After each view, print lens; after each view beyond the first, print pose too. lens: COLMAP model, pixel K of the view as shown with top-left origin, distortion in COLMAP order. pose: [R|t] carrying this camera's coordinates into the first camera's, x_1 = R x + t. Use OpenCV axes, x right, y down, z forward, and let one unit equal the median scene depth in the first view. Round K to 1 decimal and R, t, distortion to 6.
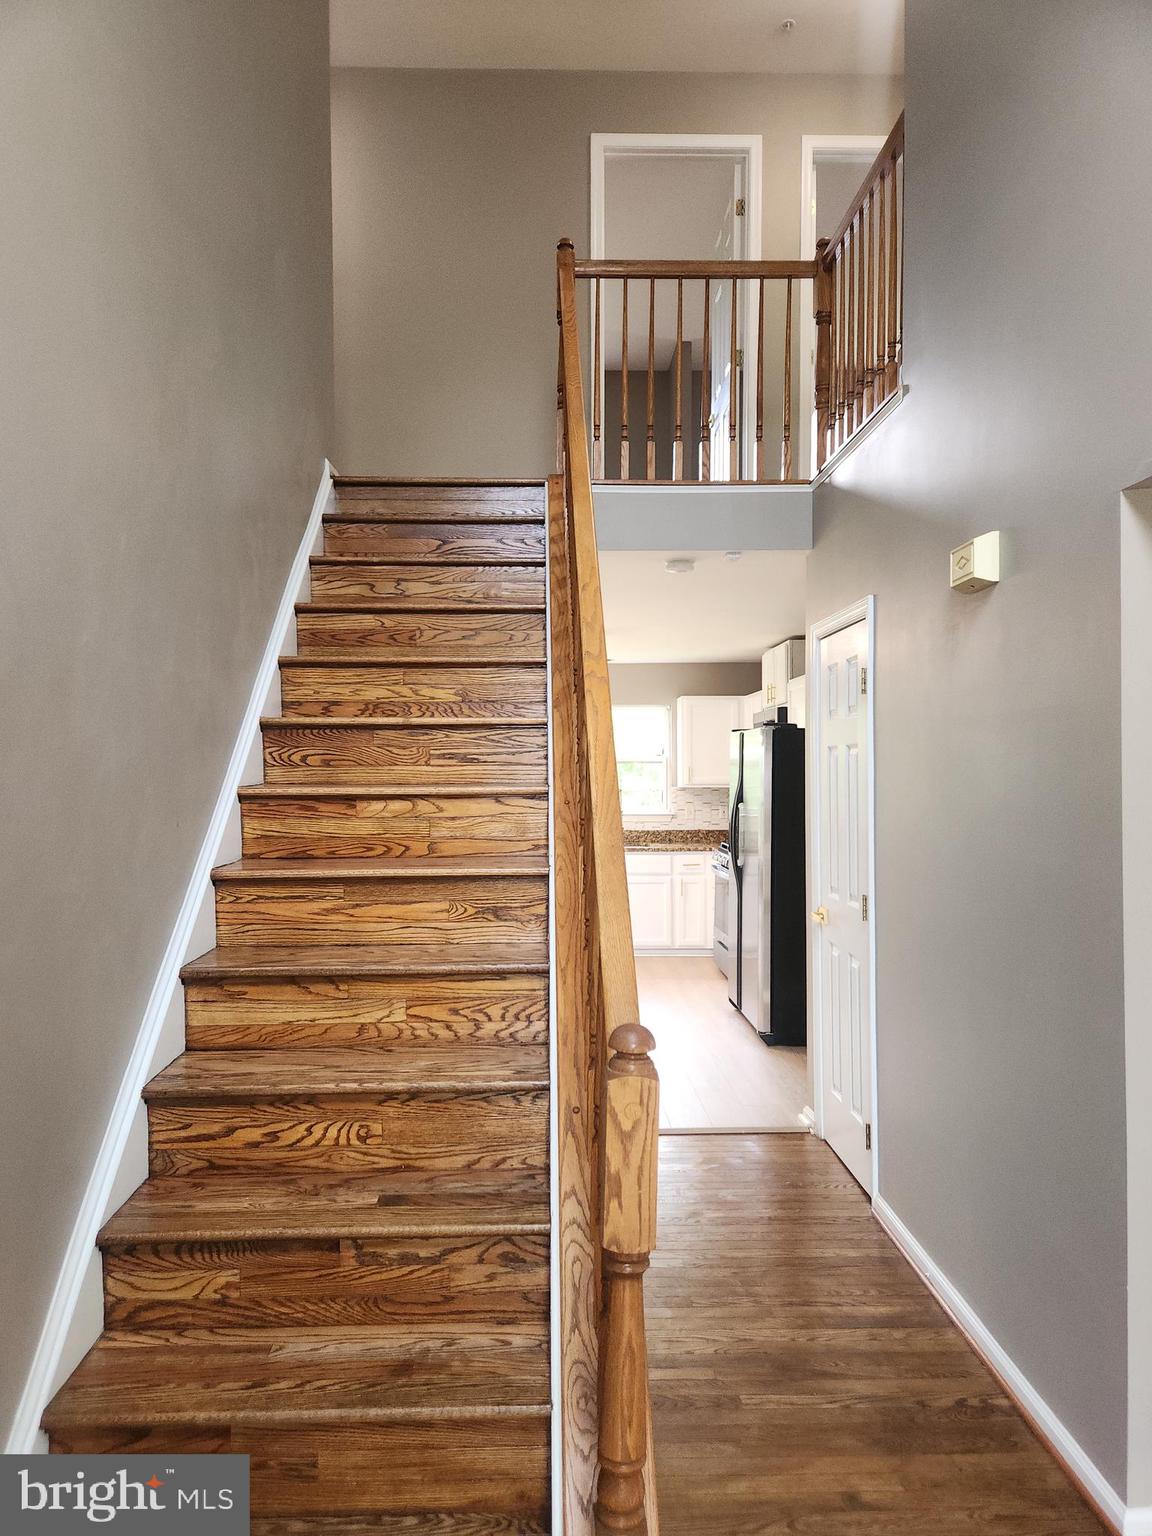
lens RADIAL K [[1039.5, 0, 570.0], [0, 1039.5, 773.5], [0, 0, 1]] dist [0.077425, -0.068861]
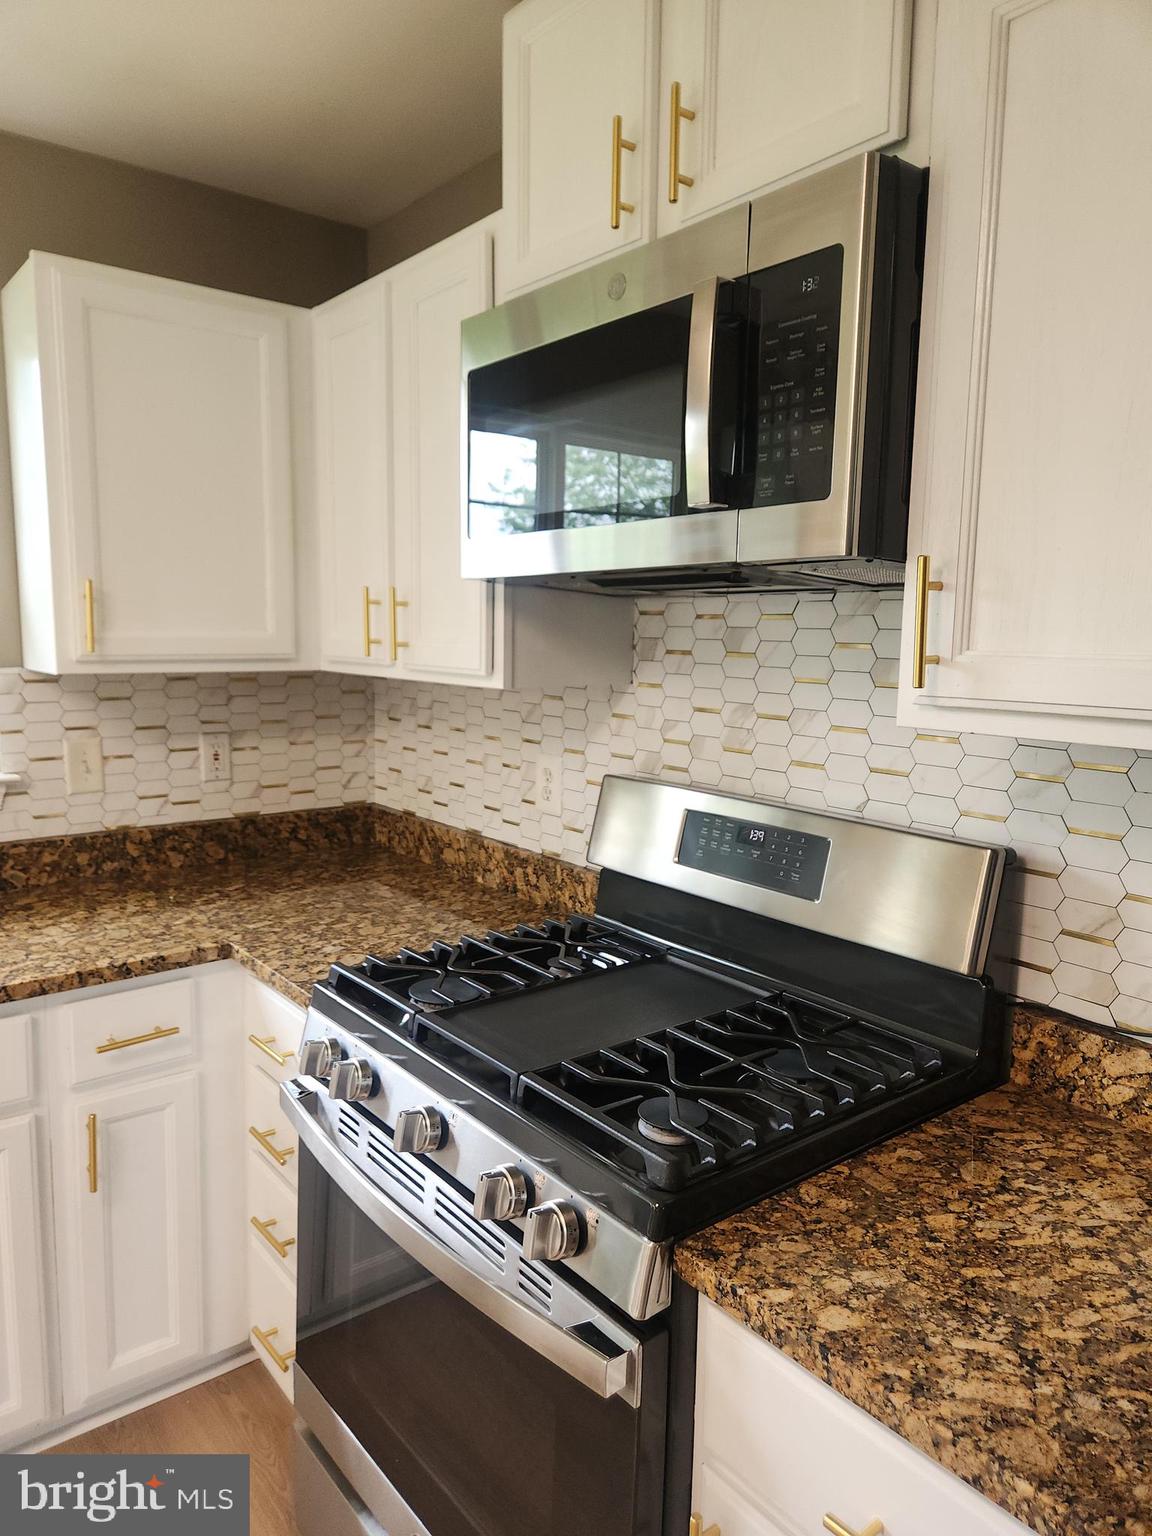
lens RADIAL K [[1039.5, 0, 559.5], [0, 1039.5, 752.4], [0, 0, 1]] dist [0.077425, -0.068861]
pose [[0.812824, -0.068305, 0.578491, 0.064841], [-0.006634, 0.991951, 0.126445, -0.000011], [-0.582472, -0.106615, 0.805829, 0.774600]]
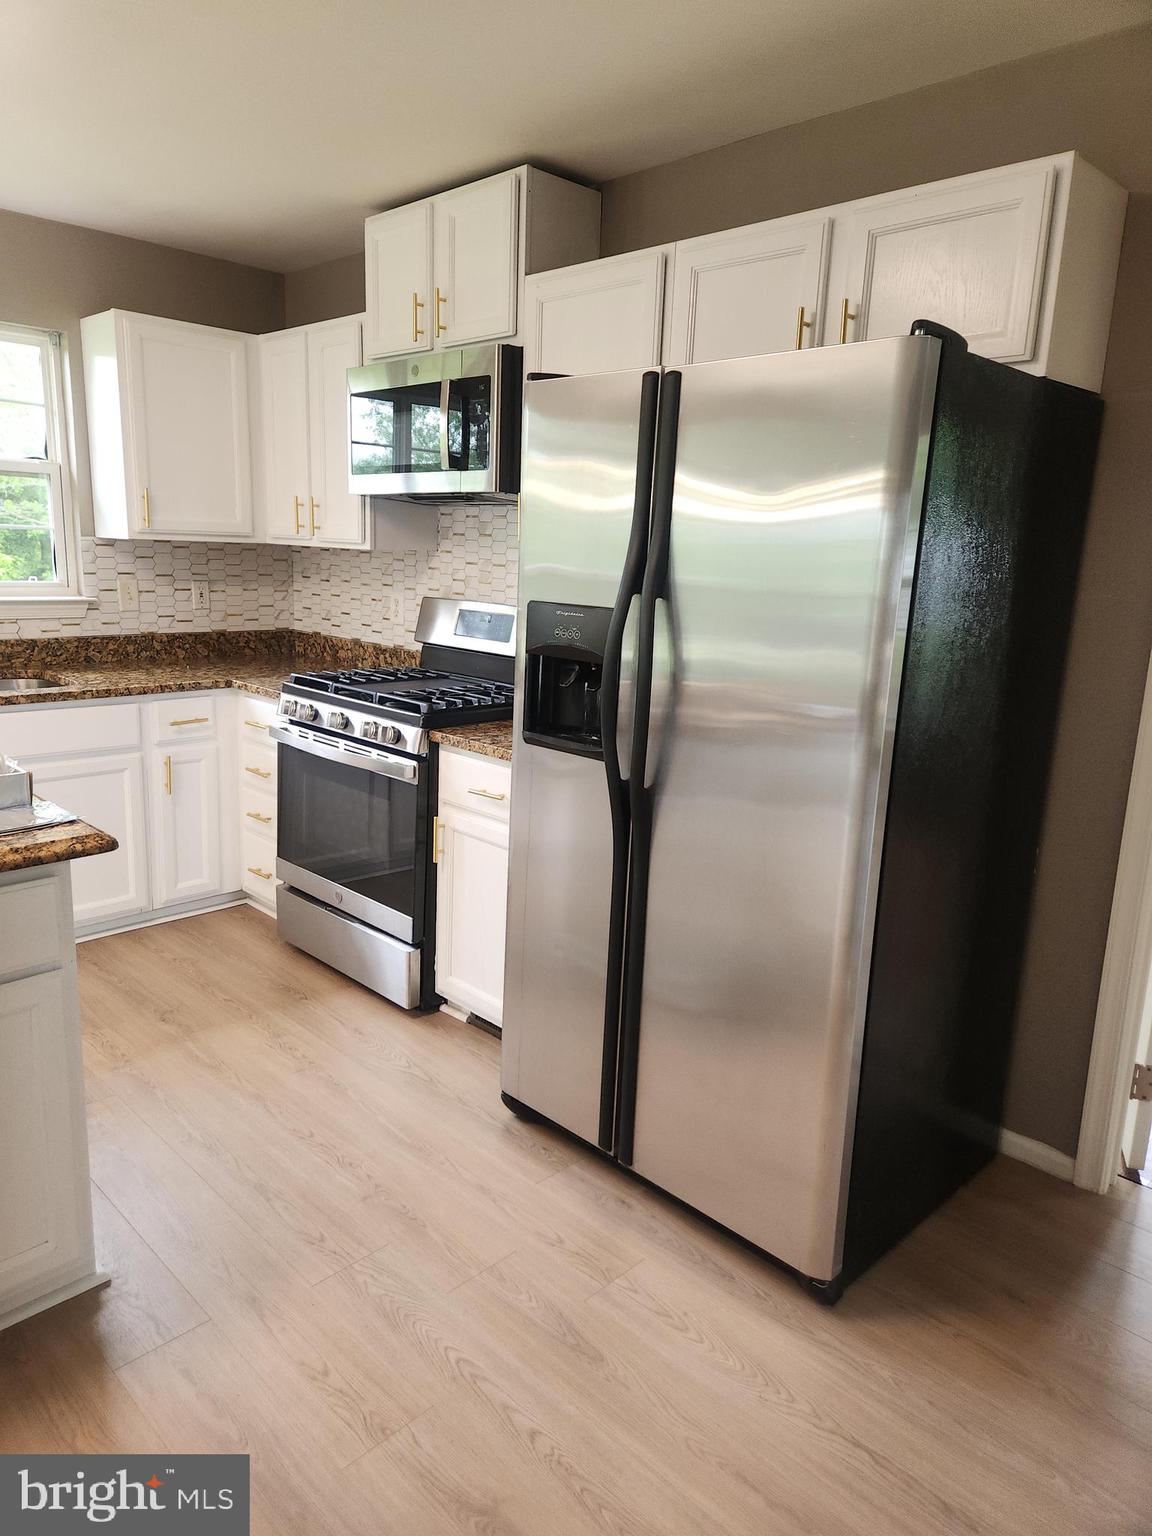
lens RADIAL K [[1039.5, 0, 562.4], [0, 1039.5, 769.1], [0, 0, 1]] dist [0.077425, -0.068861]
pose [[0.741042, -0.125016, 0.659718, -0.060715], [-0.028782, 0.975697, 0.217224, 0.006426], [-0.670842, -0.179960, 0.719434, 0.569414]]
